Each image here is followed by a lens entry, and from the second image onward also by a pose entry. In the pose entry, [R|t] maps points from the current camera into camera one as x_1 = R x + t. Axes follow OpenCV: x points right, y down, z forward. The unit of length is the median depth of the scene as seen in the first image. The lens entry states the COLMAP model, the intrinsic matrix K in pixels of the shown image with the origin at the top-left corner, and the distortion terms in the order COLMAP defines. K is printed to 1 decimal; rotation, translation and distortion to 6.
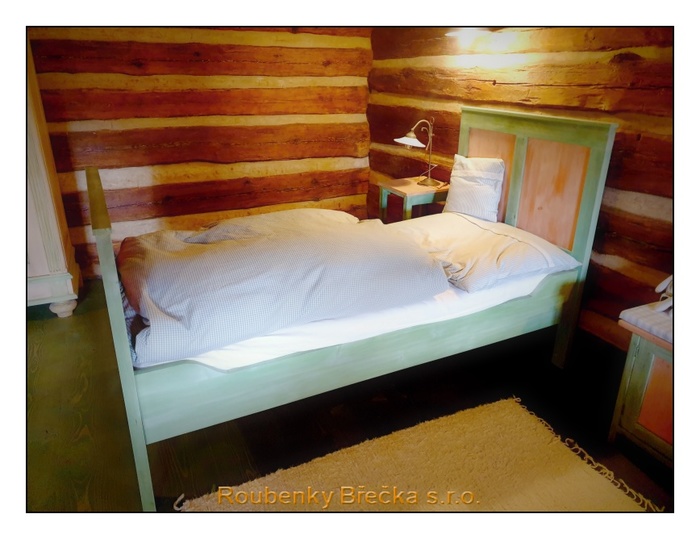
lens RADIAL K [[508.2, 0, 350.0], [0, 508.2, 269.5], [0, 0, 1]] dist [0.015875, -0.000473]
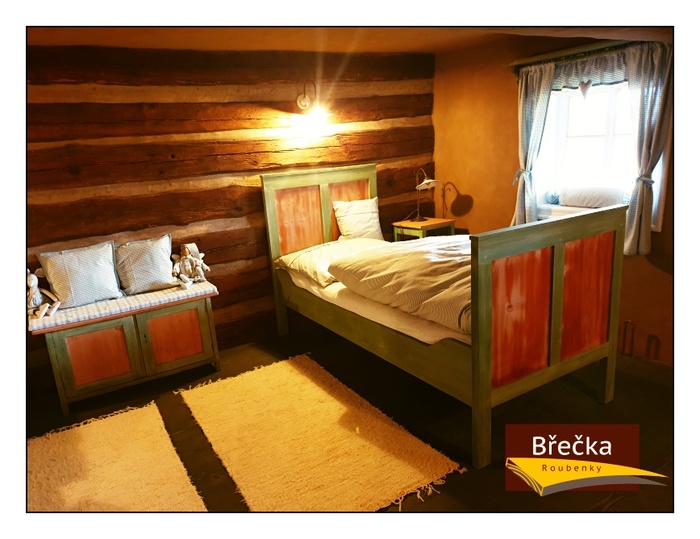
lens RADIAL K [[508.2, 0, 350.0], [0, 508.2, 269.5], [0, 0, 1]] dist [0.015875, -0.000473]
pose [[-0.092917, -0.253764, 0.962793, -0.769756], [0.426362, 0.863694, 0.268791, -0.048162], [-0.899768, 0.435473, 0.027943, 0.087136]]
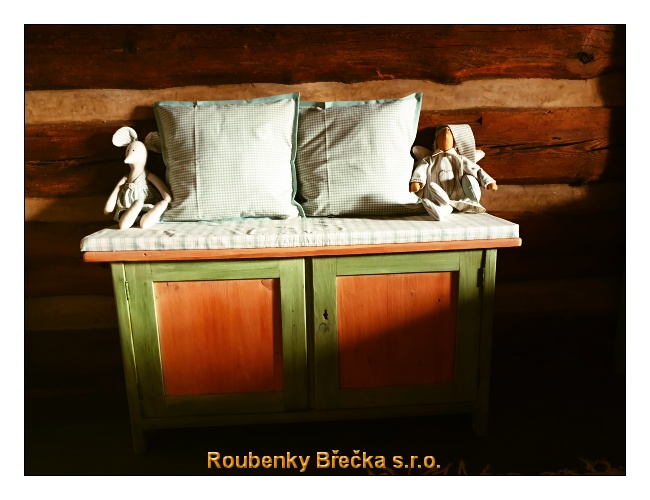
lens RADIAL K [[471.9, 0, 325.0], [0, 471.9, 250.0], [0, 0, 1]] dist [0.015875, -0.000473]
pose [[0.394014, -0.228770, 0.890178, 0.129748], [0.362573, 0.928671, 0.078179, 0.136133], [-0.844567, 0.291951, 0.448855, 0.453832]]
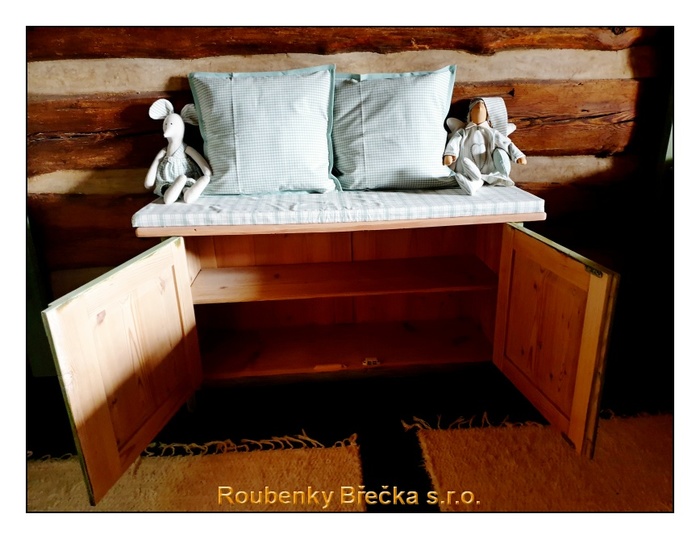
lens RADIAL K [[505.1, 0, 361.2], [0, 505.1, 270.2], [0, 0, 1]] dist [0.007113, 0.001913]
pose [[0.360951, -0.340923, 0.868035, 0.060376], [0.361496, 0.909160, 0.206756, 0.102283], [-0.859672, 0.239162, 0.451405, 0.435722]]
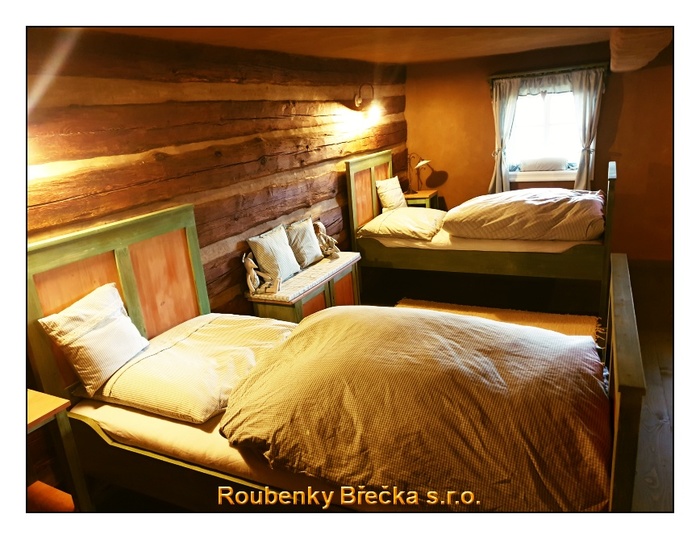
lens RADIAL K [[508.2, 0, 350.0], [0, 508.2, 269.5], [0, 0, 1]] dist [0.015875, -0.000473]
pose [[-0.614510, -0.196702, 0.763994, -0.692660], [0.353816, 0.796844, 0.489748, -0.619082], [-0.705119, 0.571268, -0.420072, 1.316866]]
